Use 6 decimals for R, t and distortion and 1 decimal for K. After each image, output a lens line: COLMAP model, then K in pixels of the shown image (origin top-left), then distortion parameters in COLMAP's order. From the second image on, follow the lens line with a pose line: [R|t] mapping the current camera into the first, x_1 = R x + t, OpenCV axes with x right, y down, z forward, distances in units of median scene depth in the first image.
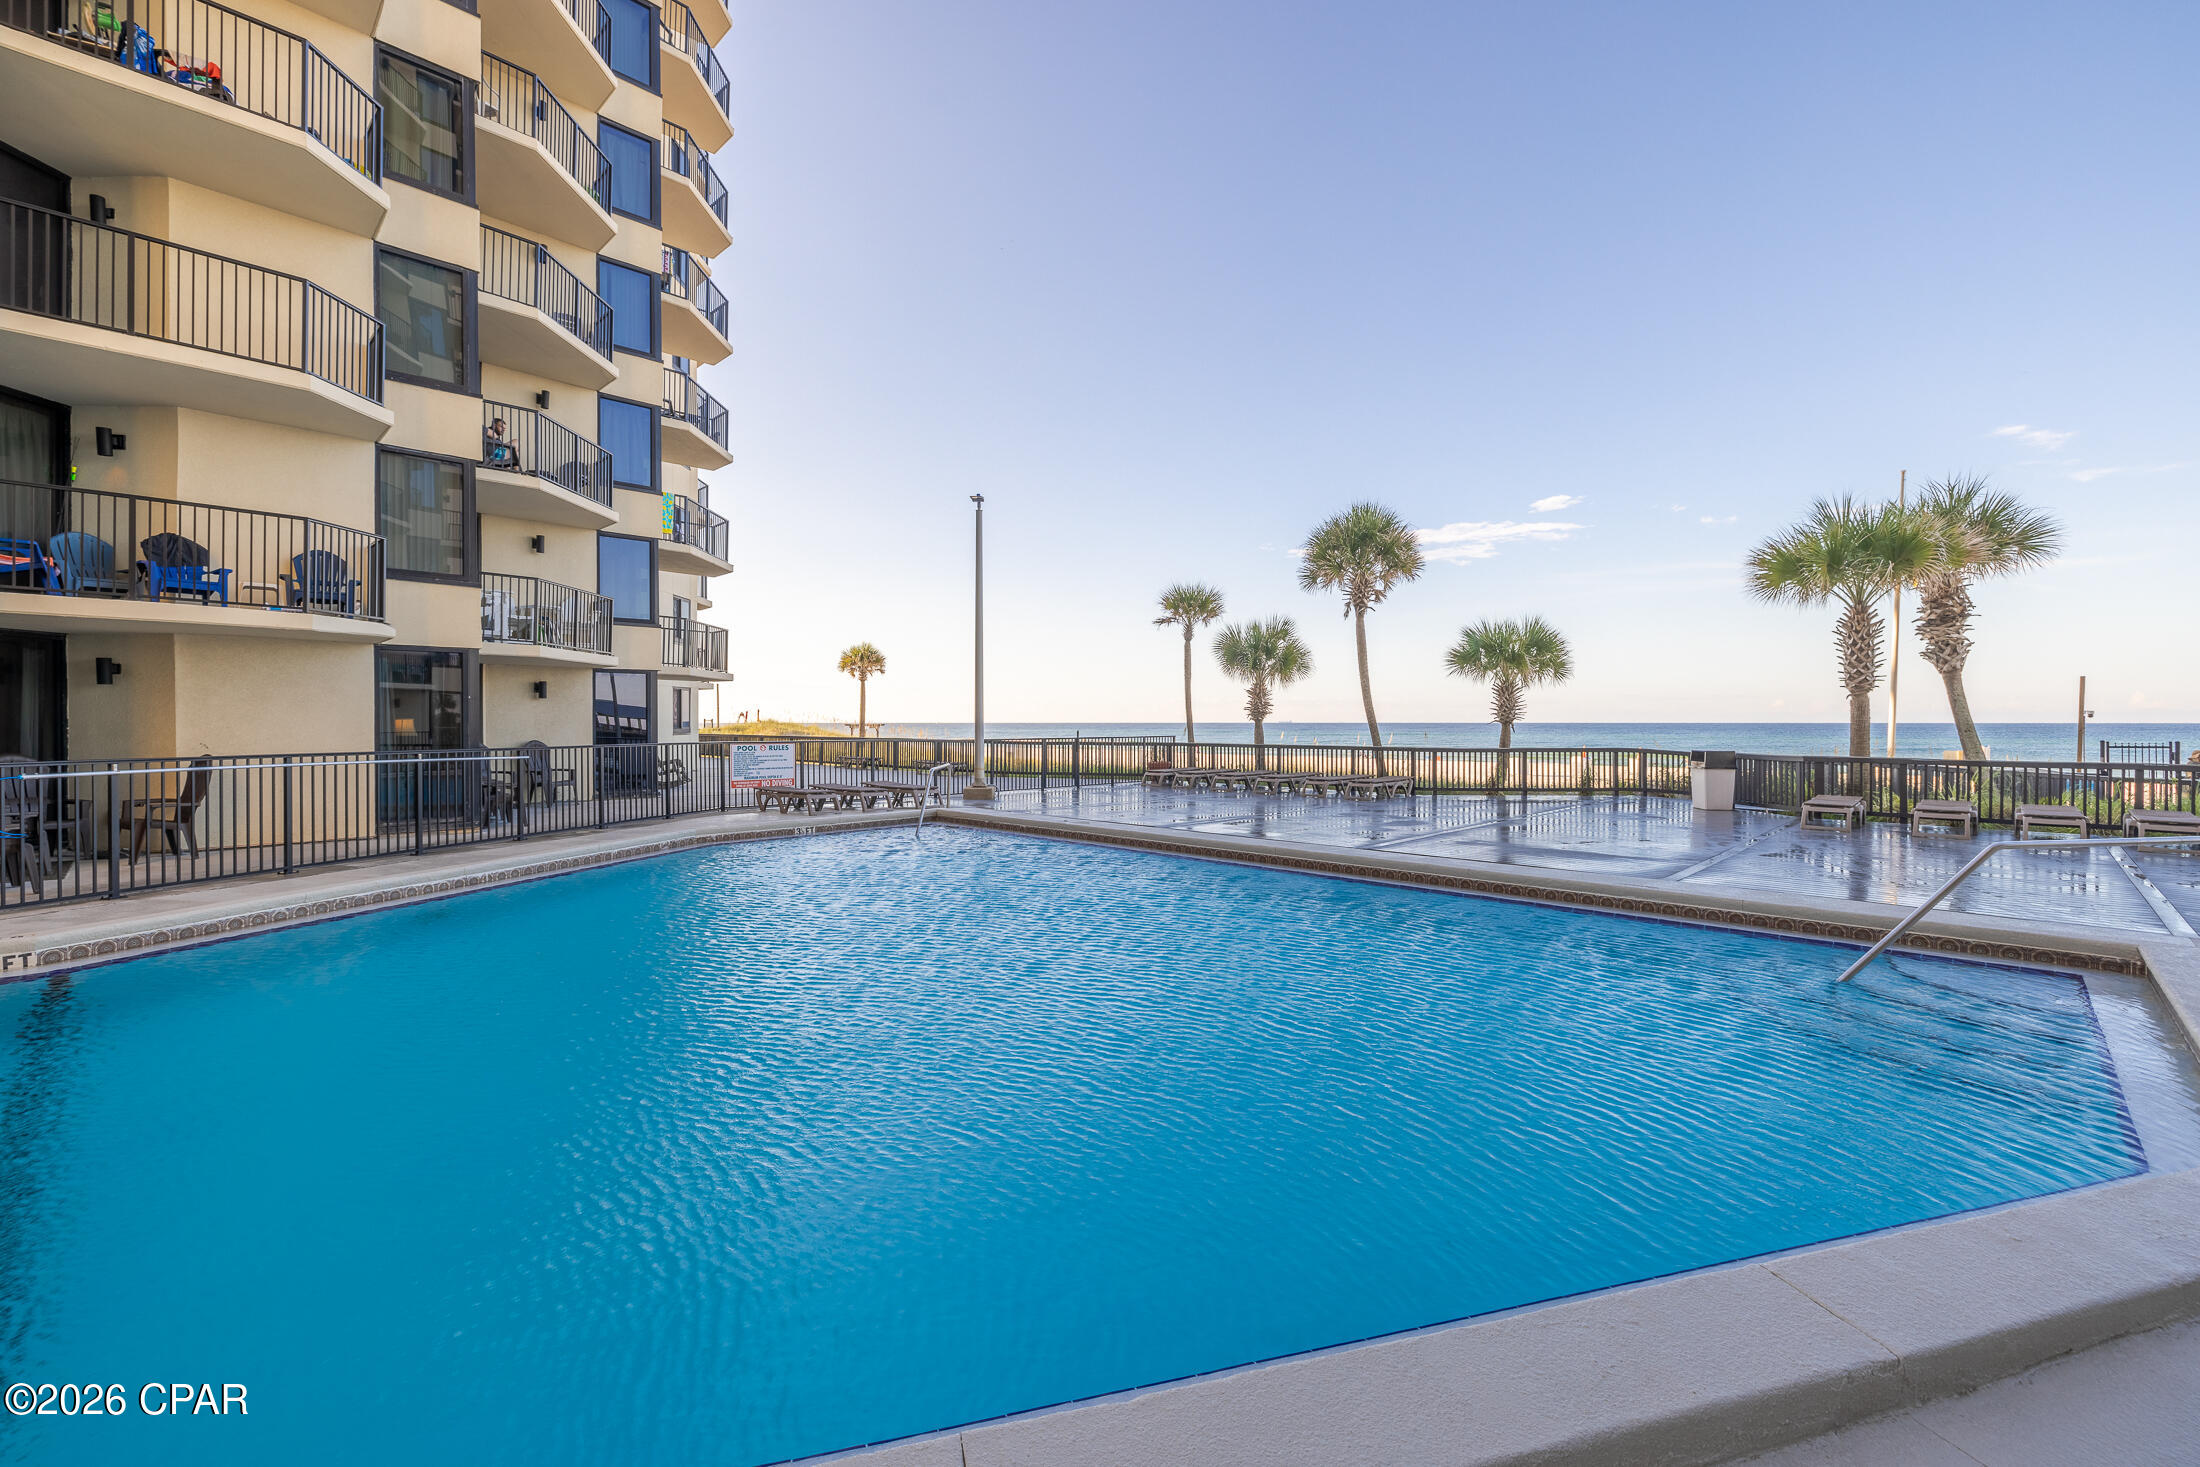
lens RADIAL K [[921.8, 0, 1103.3], [0, 921.8, 720.9], [0, 0, 1]] dist [0.004751, 0.000811]
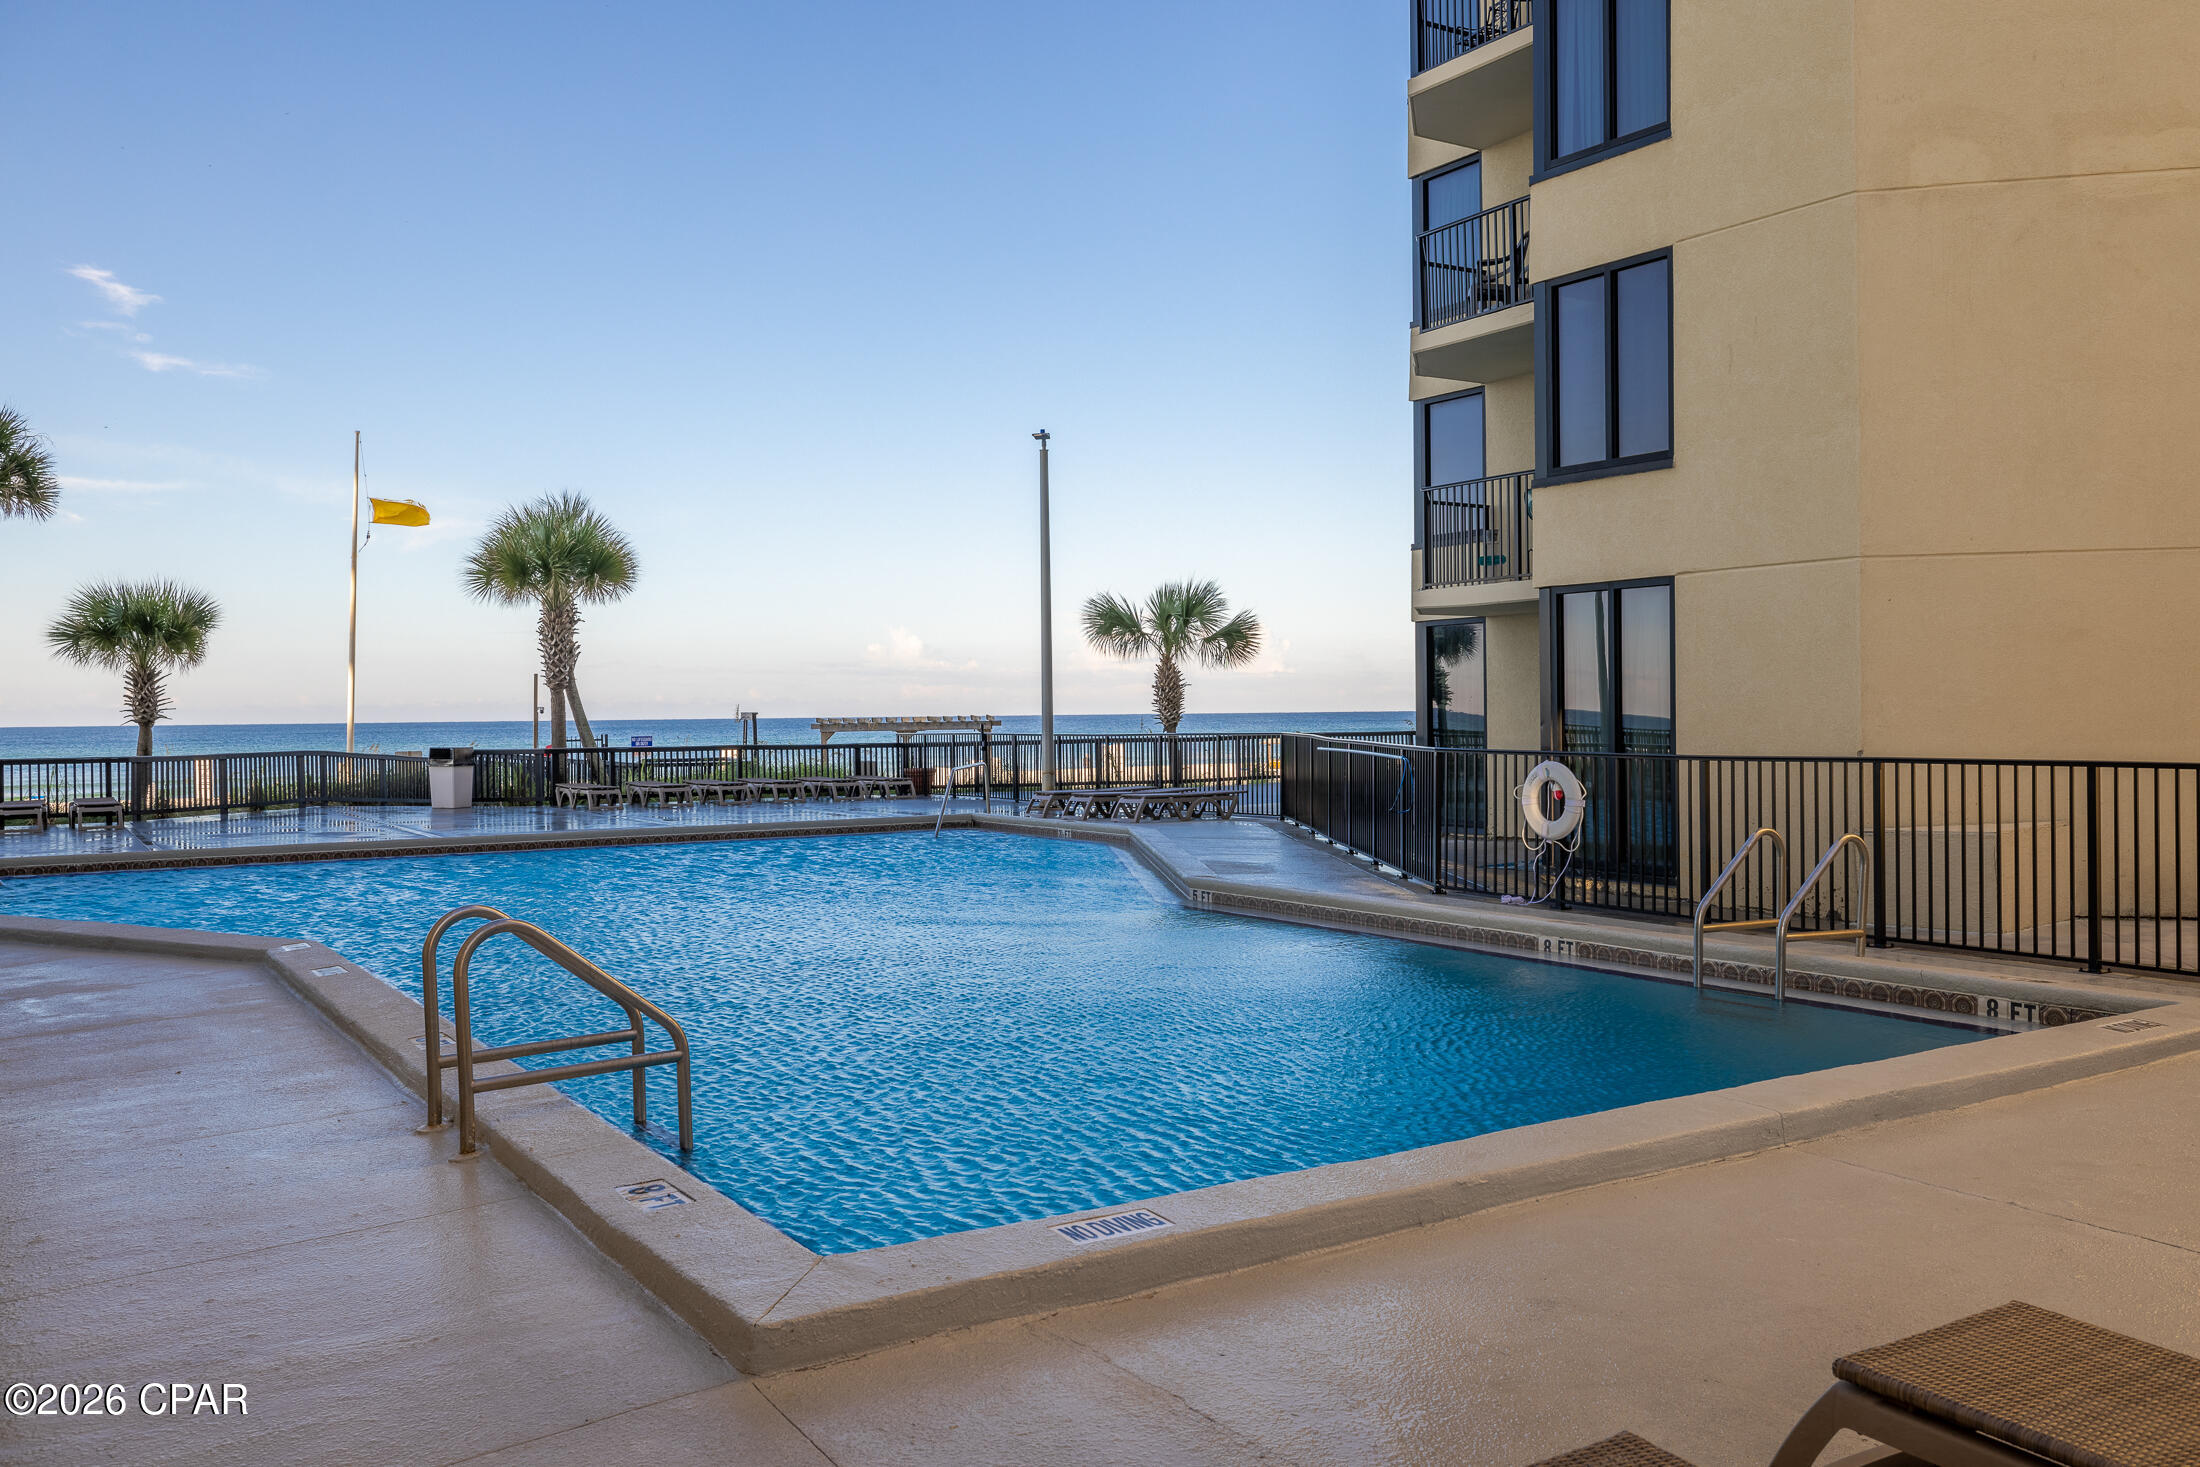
lens RADIAL K [[1754.3, 0, 1119.7], [0, 1754.3, 725.3], [0, 0, 1]] dist [0.006044, -0.003331]
pose [[0.237226, -0.009504, 0.971408, -0.748385], [0.010426, 0.999919, 0.007237, 0.002051], [-0.971399, 0.008411, 0.237306, -0.094380]]
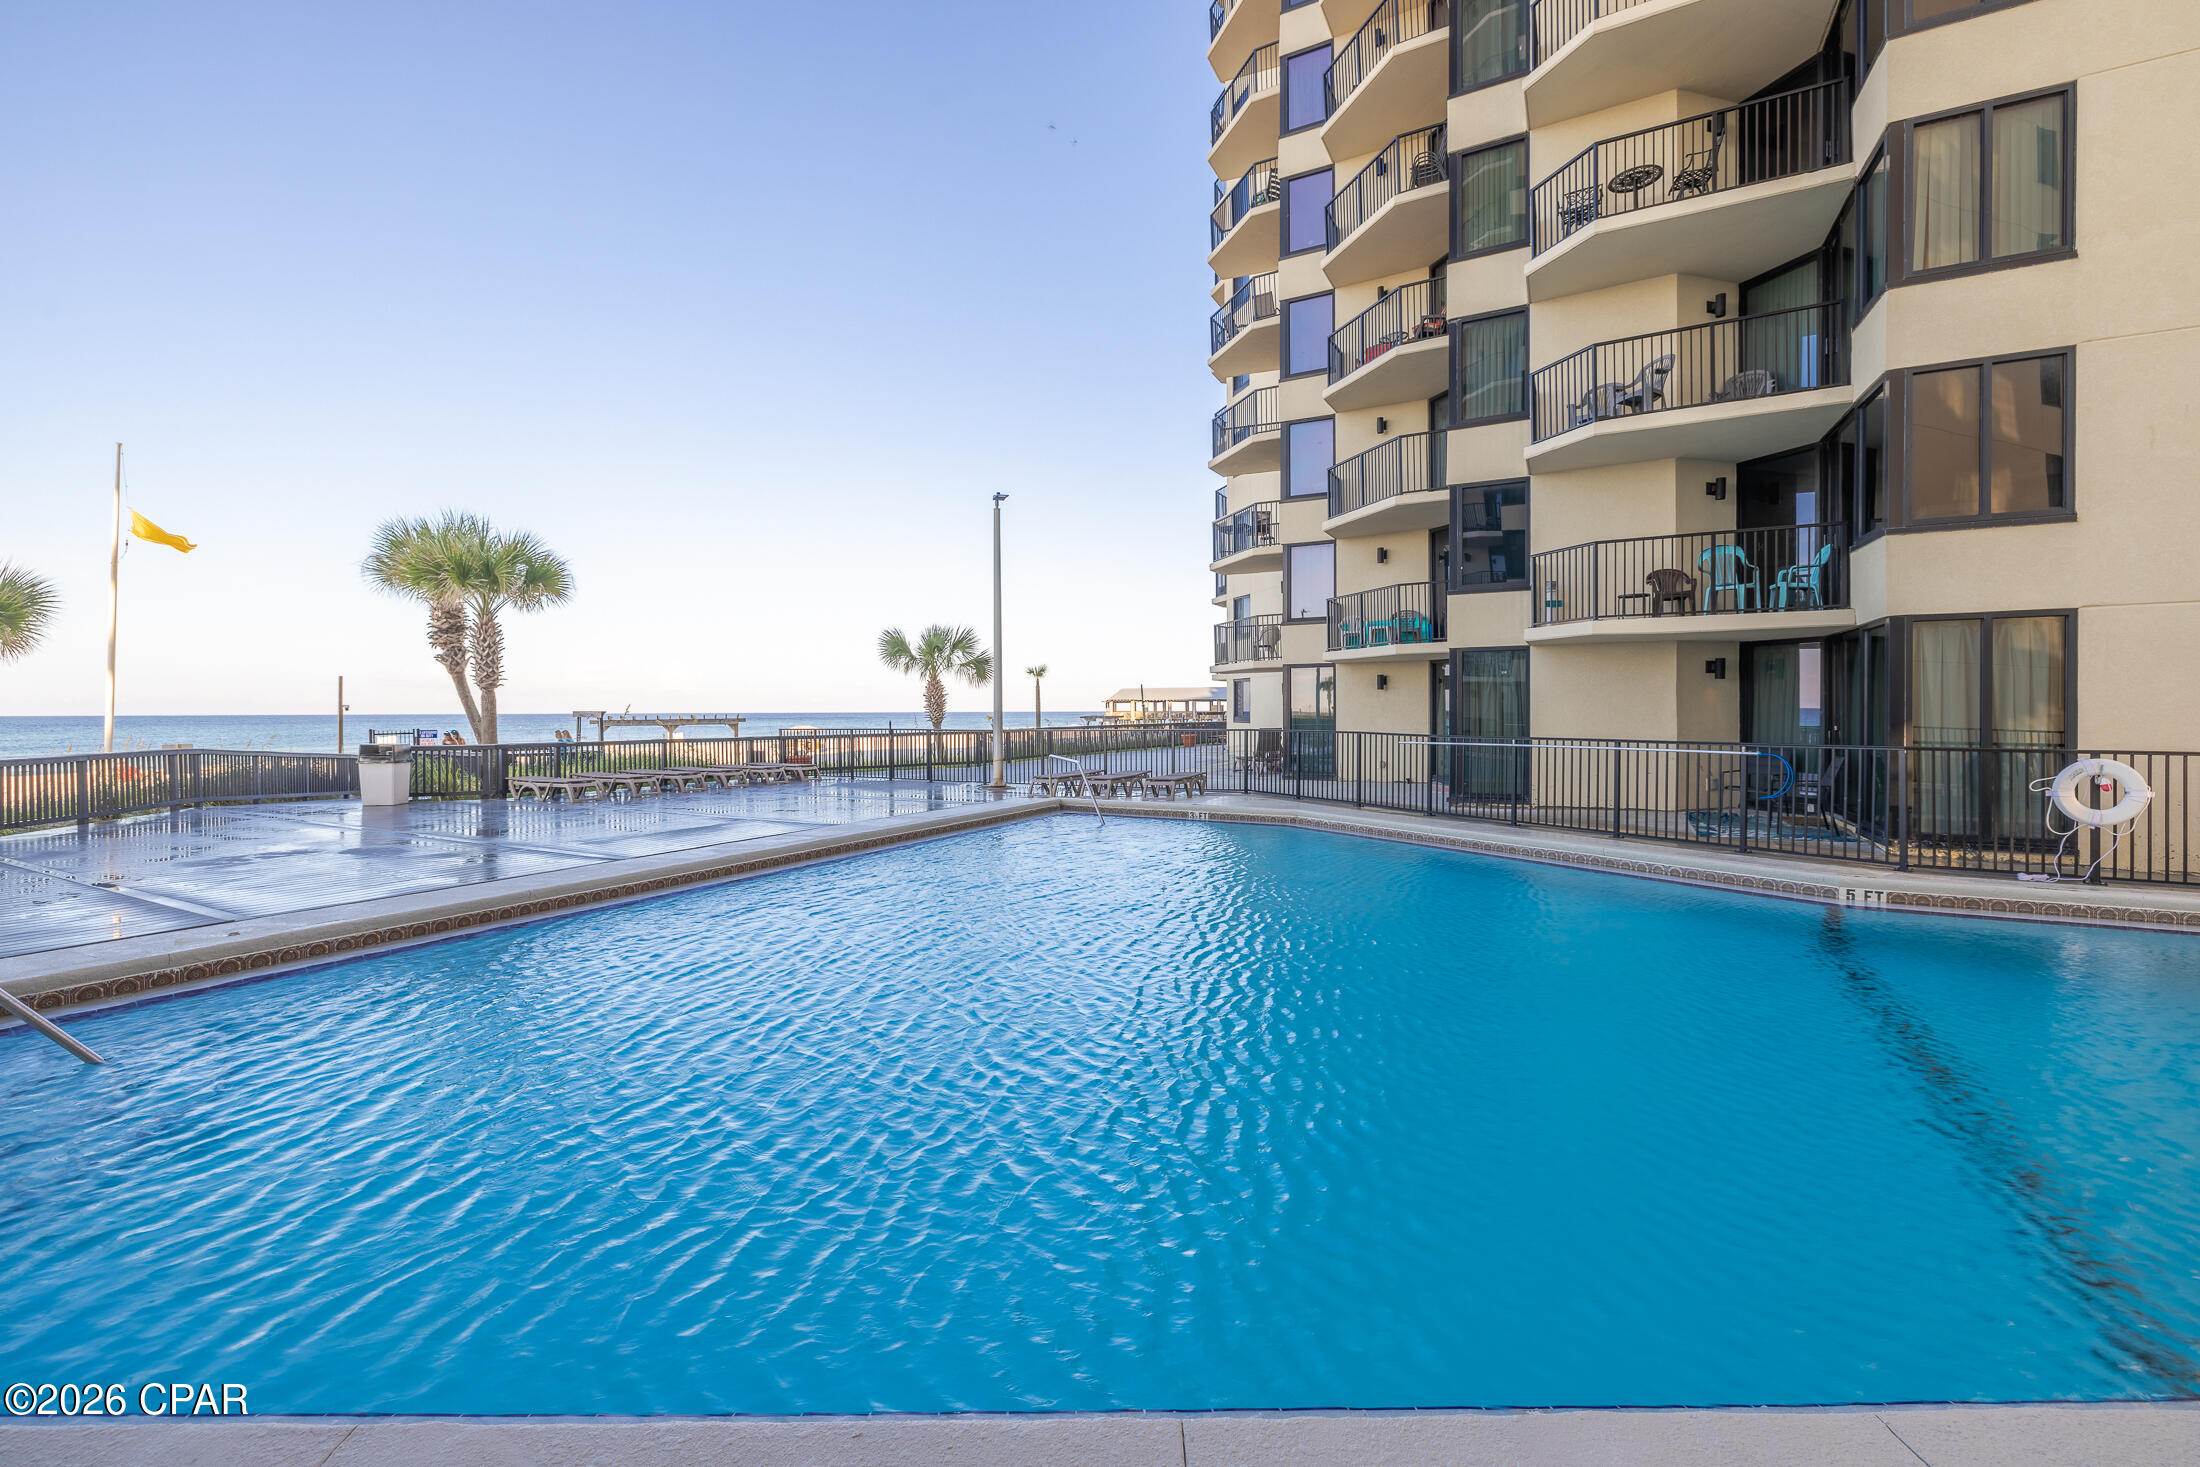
lens RADIAL K [[921.8, 0, 1087.4], [0, 921.8, 728.9], [0, 0, 1]] dist [0.004751, 0.000811]
pose [[-0.260282, -0.017229, 0.965379, -0.365707], [0.003109, 0.999821, 0.018682, 0.000322], [-0.965528, 0.007864, -0.260181, 0.415756]]
